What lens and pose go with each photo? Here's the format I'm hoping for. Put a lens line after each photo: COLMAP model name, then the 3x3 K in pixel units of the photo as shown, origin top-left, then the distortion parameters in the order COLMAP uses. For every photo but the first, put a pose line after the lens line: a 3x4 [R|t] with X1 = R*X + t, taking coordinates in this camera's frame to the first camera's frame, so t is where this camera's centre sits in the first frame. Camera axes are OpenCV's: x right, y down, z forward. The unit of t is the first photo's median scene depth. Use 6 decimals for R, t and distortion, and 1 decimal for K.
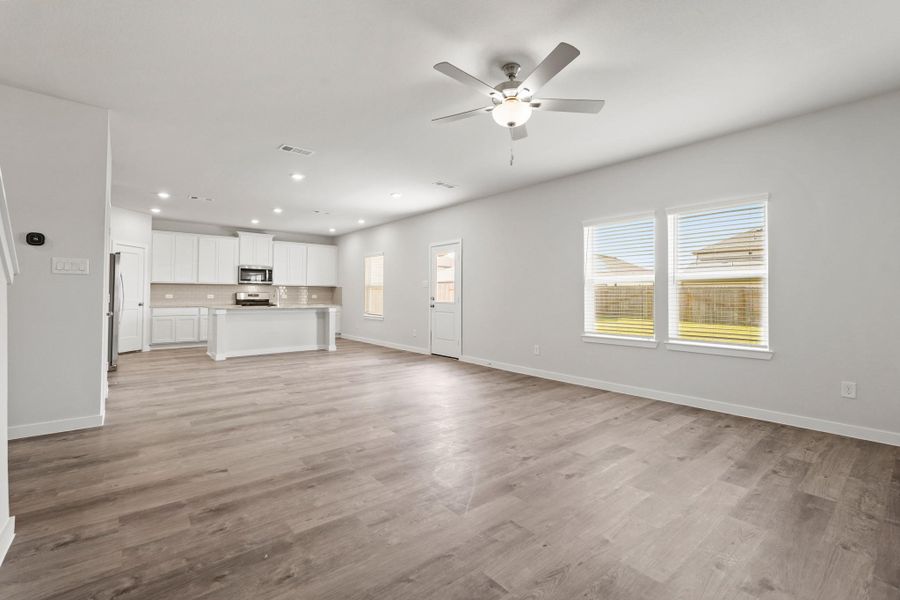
lens RADIAL K [[397.6, 0, 453.5], [0, 397.6, 290.8], [0, 0, 1]] dist [-0.009353, 0.002385]
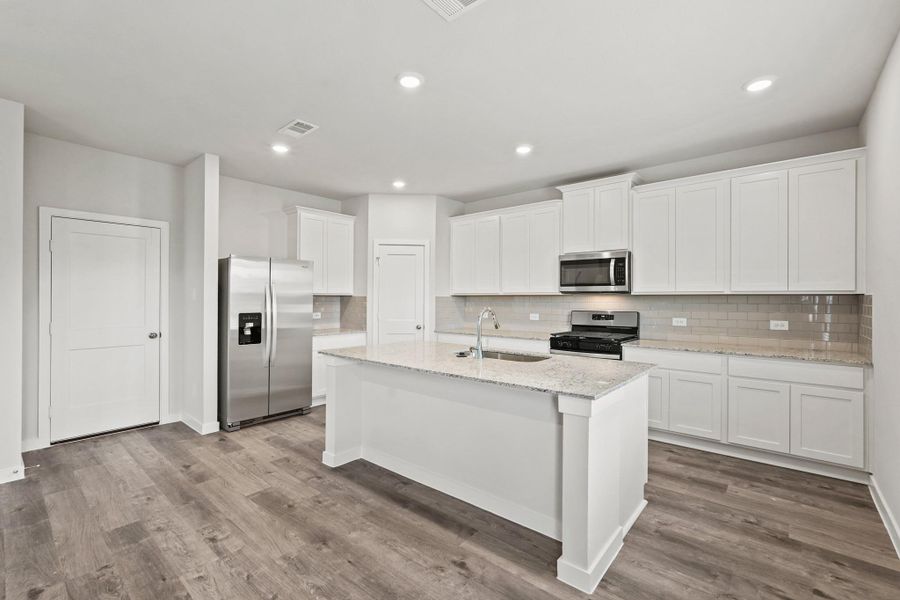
lens RADIAL K [[397.6, 0, 448.5], [0, 397.6, 298.2], [0, 0, 1]] dist [-0.009353, 0.002385]
pose [[0.154361, -0.002245, -0.988012, -0.088138], [0.010079, 0.999949, -0.000698, -0.013774], [0.987963, -0.009850, 0.154375, 0.862626]]
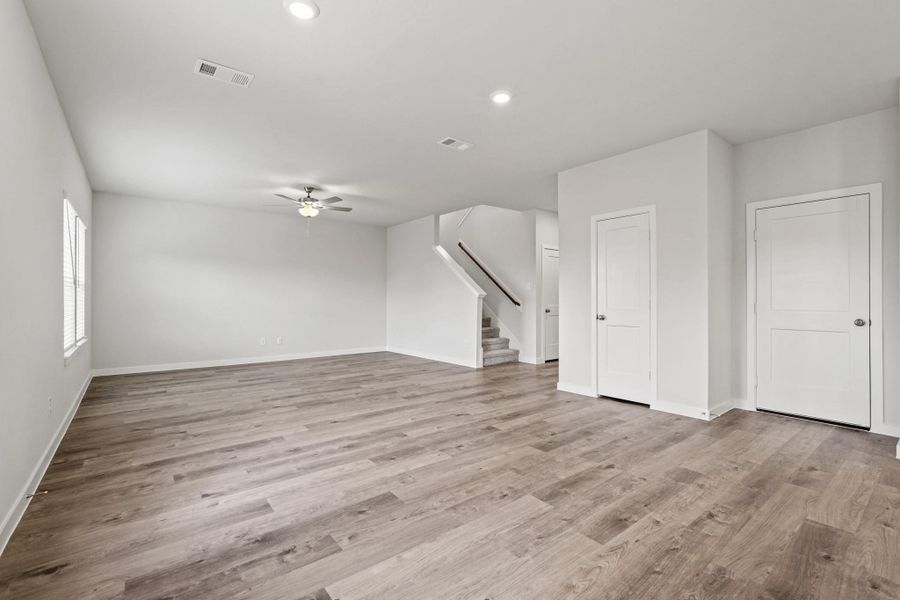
lens RADIAL K [[397.6, 0, 450.1], [0, 397.6, 303.5], [0, 0, 1]] dist [-0.009353, 0.002385]
pose [[-0.999319, -0.005396, 0.036490, -0.211630], [-0.005491, 0.999982, -0.002499, 0.010781], [-0.036476, -0.002698, -0.999331, 1.001133]]
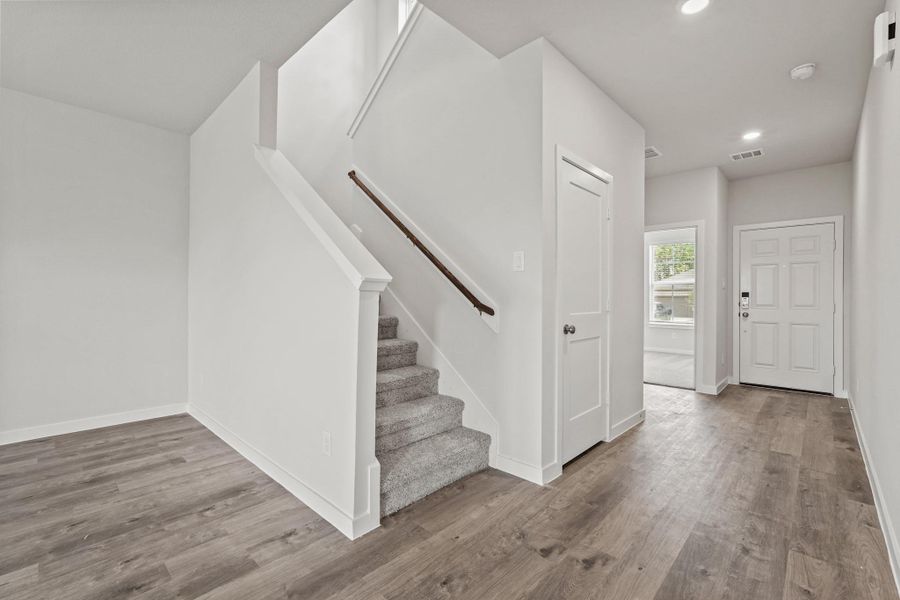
lens RADIAL K [[397.6, 0, 449.8], [0, 397.6, 299.0], [0, 0, 1]] dist [-0.009353, 0.002385]
pose [[-0.994642, -0.012905, -0.102570, -0.265793], [-0.011287, 0.999803, -0.016339, 0.005282], [0.102761, -0.015094, -0.994592, 0.432024]]
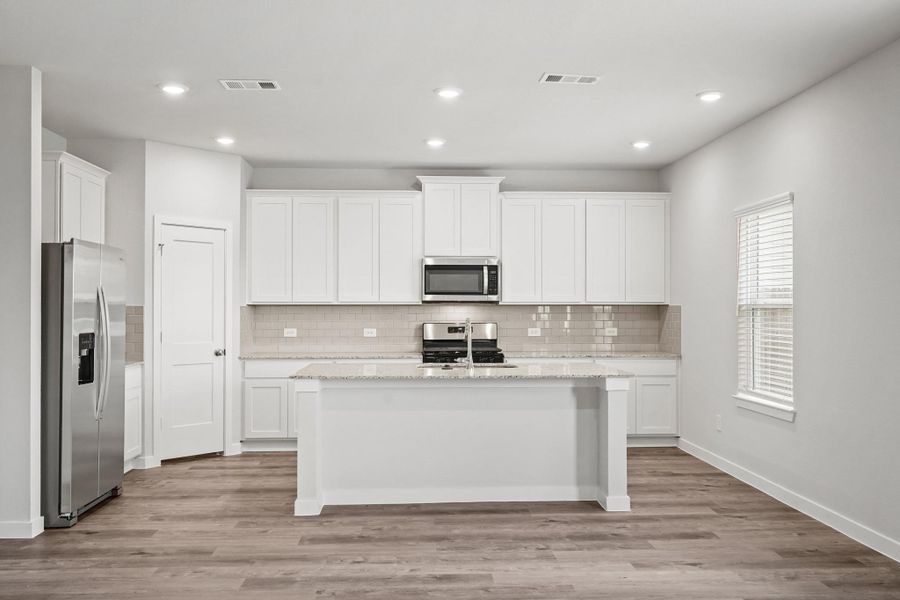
lens RADIAL K [[794.9, 0, 451.5], [0, 794.9, 302.4], [0, 0, 1]] dist [0.011178, 0.007851]
pose [[0.798644, -0.008927, -0.601737, -0.022837], [0.009645, 0.999951, -0.002034, -0.017436], [0.601726, -0.004179, 0.798692, 0.393574]]
